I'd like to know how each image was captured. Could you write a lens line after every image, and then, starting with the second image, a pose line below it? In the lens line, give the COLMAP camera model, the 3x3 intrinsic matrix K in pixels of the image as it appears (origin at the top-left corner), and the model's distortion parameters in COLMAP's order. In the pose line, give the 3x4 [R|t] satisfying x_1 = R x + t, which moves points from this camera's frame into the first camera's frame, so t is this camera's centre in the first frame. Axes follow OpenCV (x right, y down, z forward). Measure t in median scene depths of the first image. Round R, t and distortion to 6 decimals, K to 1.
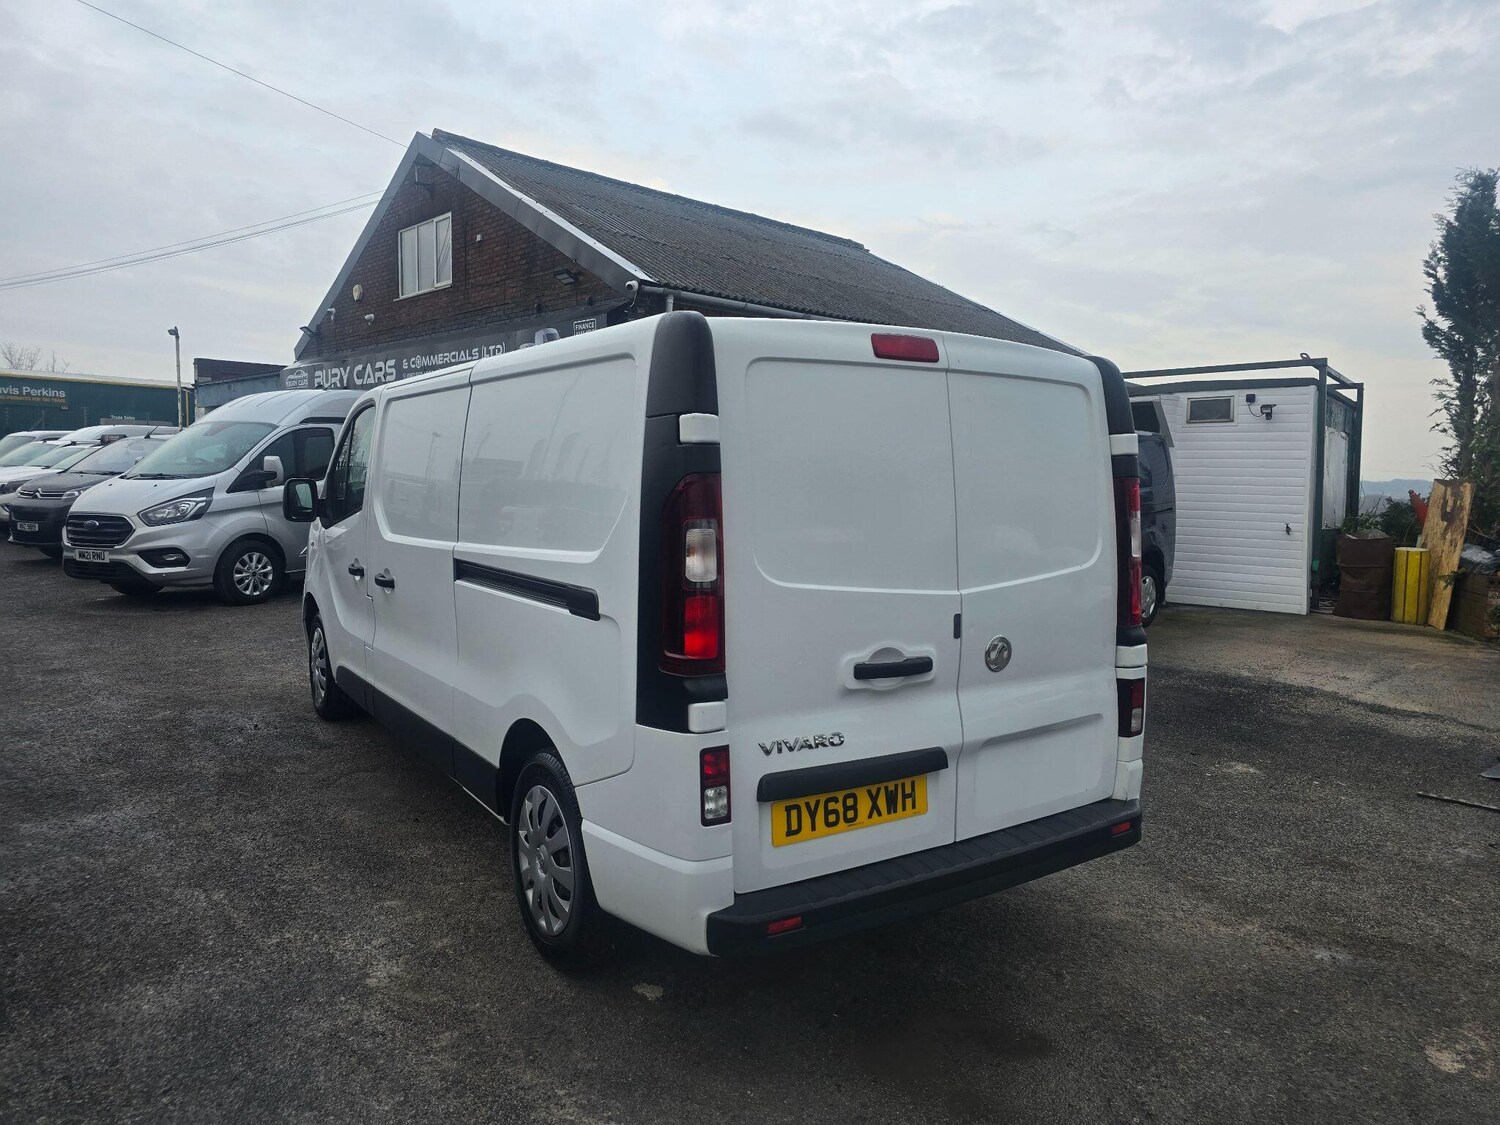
lens RADIAL K [[1005.6, 0, 760.3], [0, 1005.6, 556.7], [0, 0, 1]] dist [0.052380, -0.045632]
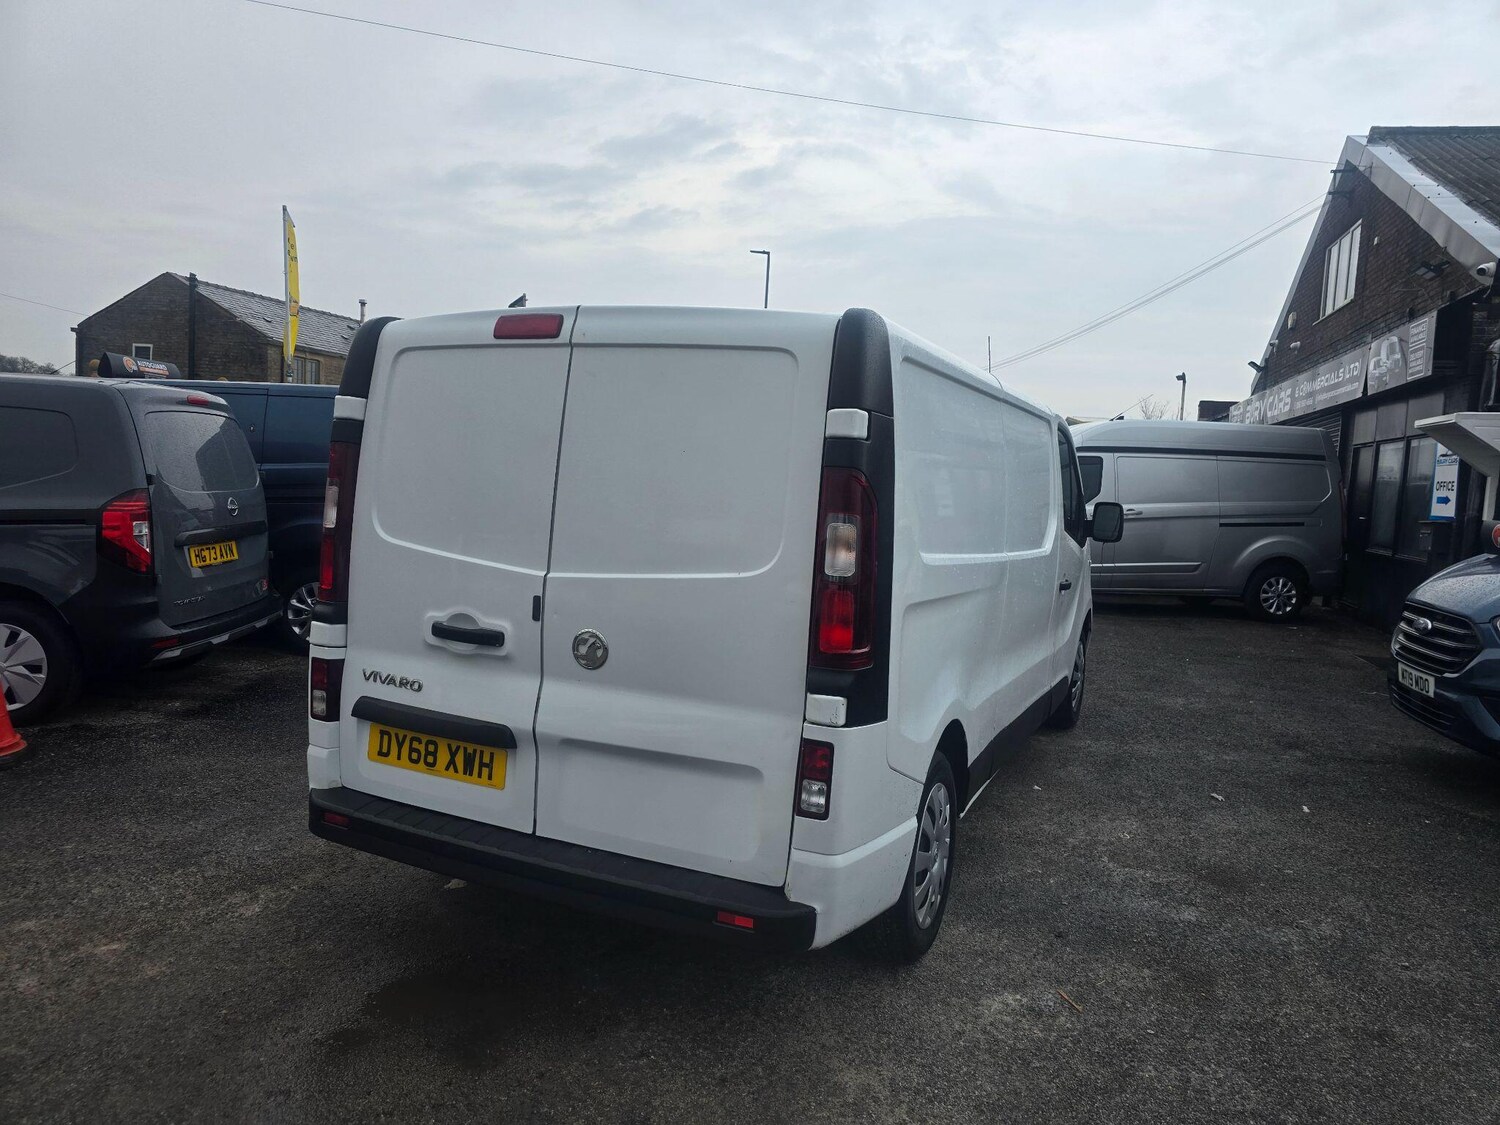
lens RADIAL K [[1005.6, 0, 758.4], [0, 1005.6, 555.6], [0, 0, 1]] dist [0.052380, -0.045632]
pose [[0.520562, 0.079885, -0.850078, 0.938319], [-0.118108, 0.992779, 0.020970, -0.022037], [0.845616, 0.089485, 0.526238, 0.557391]]
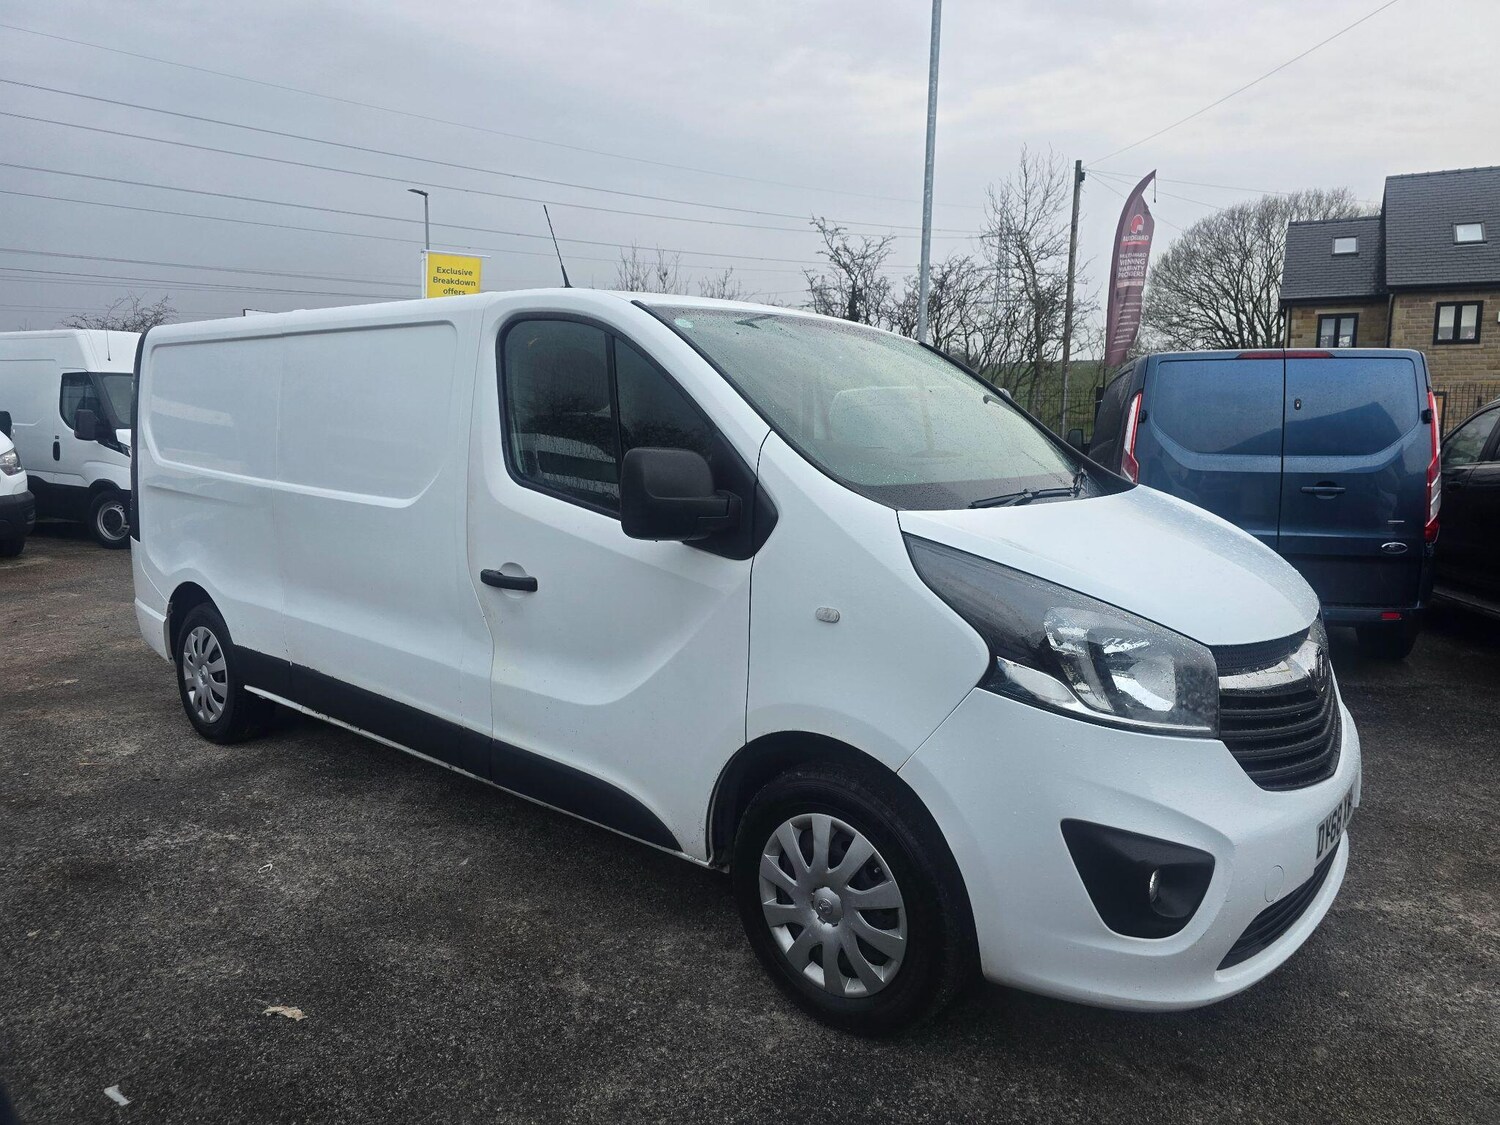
lens RADIAL K [[1005.6, 0, 758.4], [0, 1005.6, 568.8], [0, 0, 1]] dist [0.052380, -0.045632]
pose [[-0.956695, 0.012840, -0.290810, -0.069875], [-0.052711, 0.974871, 0.216446, -0.222149], [0.286281, 0.222402, -0.931977, 2.676798]]
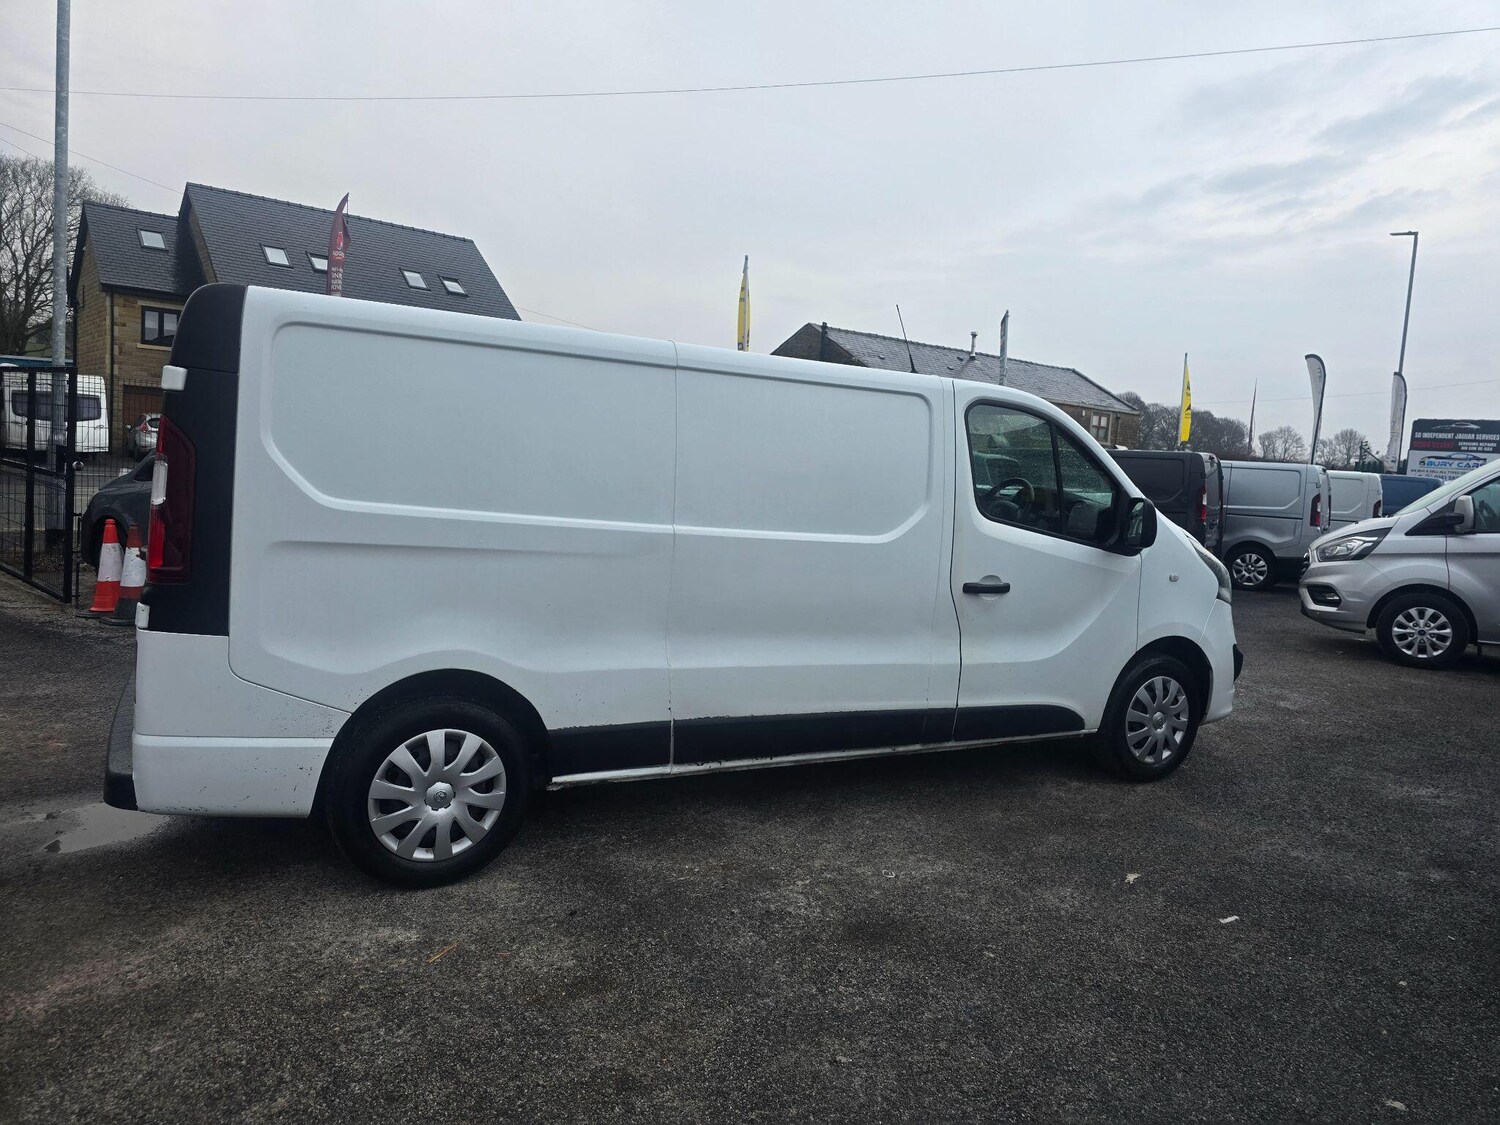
lens RADIAL K [[1005.6, 0, 759.8], [0, 1005.6, 573.0], [0, 0, 1]] dist [0.052380, -0.045632]
pose [[-0.088049, 0.086657, -0.992340, 1.183606], [-0.148382, 0.983953, 0.099091, -0.104745], [0.985003, 0.155970, -0.073778, 1.566040]]
